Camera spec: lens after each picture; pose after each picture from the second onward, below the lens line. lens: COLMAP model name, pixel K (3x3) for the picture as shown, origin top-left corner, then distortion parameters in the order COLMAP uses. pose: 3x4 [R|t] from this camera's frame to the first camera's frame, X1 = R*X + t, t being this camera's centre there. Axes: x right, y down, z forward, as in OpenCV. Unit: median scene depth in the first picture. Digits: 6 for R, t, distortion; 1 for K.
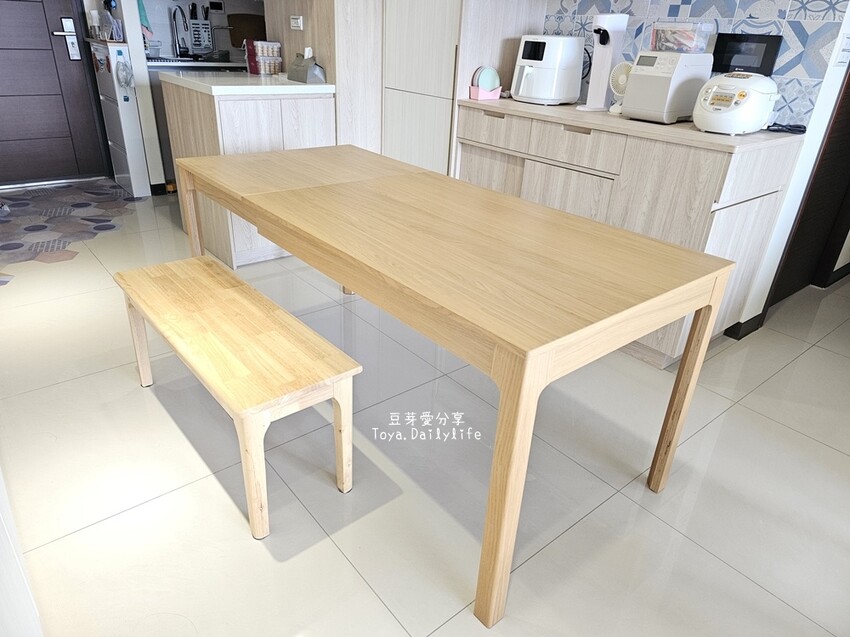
lens RADIAL K [[578.1, 0, 421.2], [0, 578.1, 331.9], [0, 0, 1]] dist [0.001097, -0.001409]
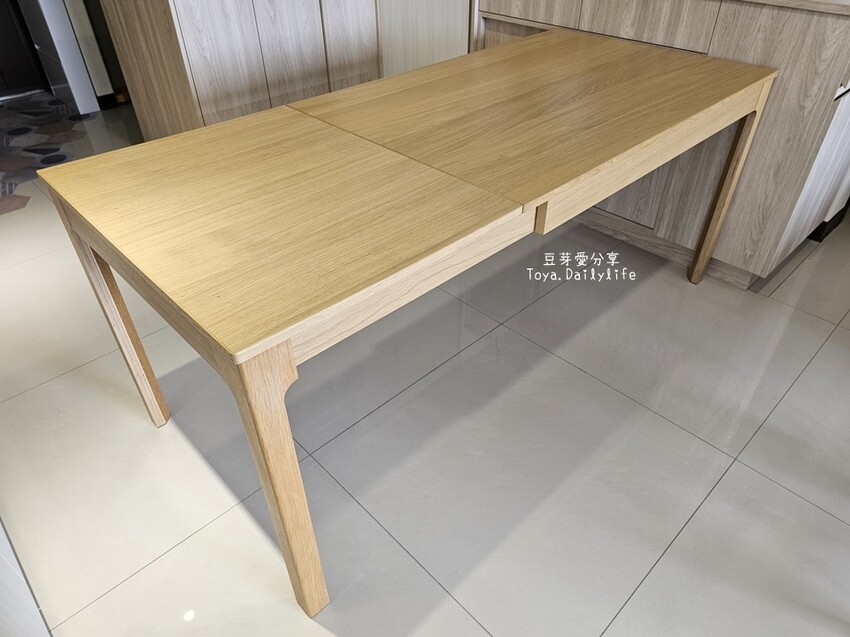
lens RADIAL K [[579.4, 0, 426.2], [0, 579.4, 339.4], [0, 0, 1]] dist [0.007364, -0.020274]
pose [[0.995119, -0.095508, 0.024824, -0.058815], [0.087980, 0.972604, 0.215175, -0.061359], [-0.044695, -0.211941, 0.976260, 0.106642]]
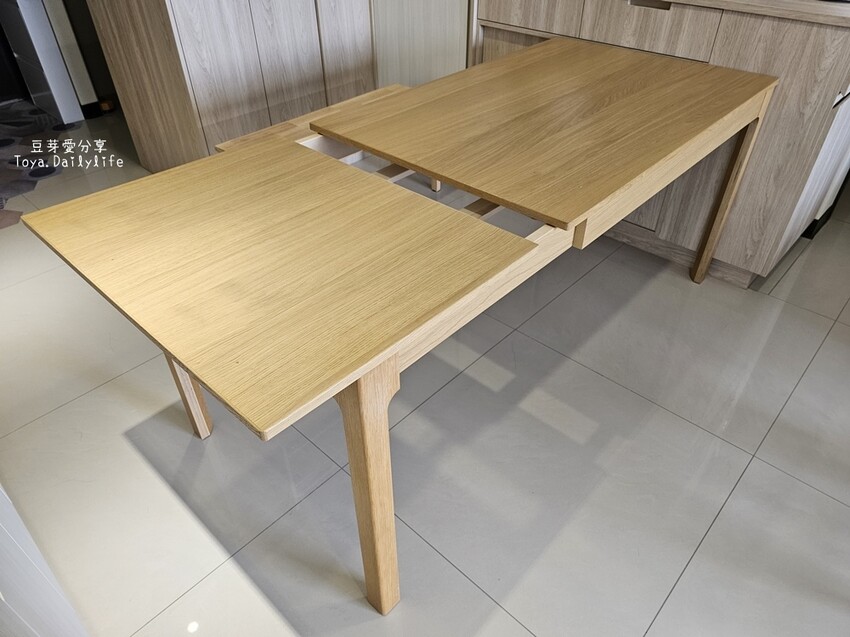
lens RADIAL K [[578.6, 0, 426.0], [0, 578.6, 336.9], [0, 0, 1]] dist [0.002286, -0.017283]
pose [[0.989556, -0.127622, 0.067017, -0.095784], [0.109845, 0.968674, 0.222719, -0.077588], [-0.093342, -0.213032, 0.972576, 0.107387]]
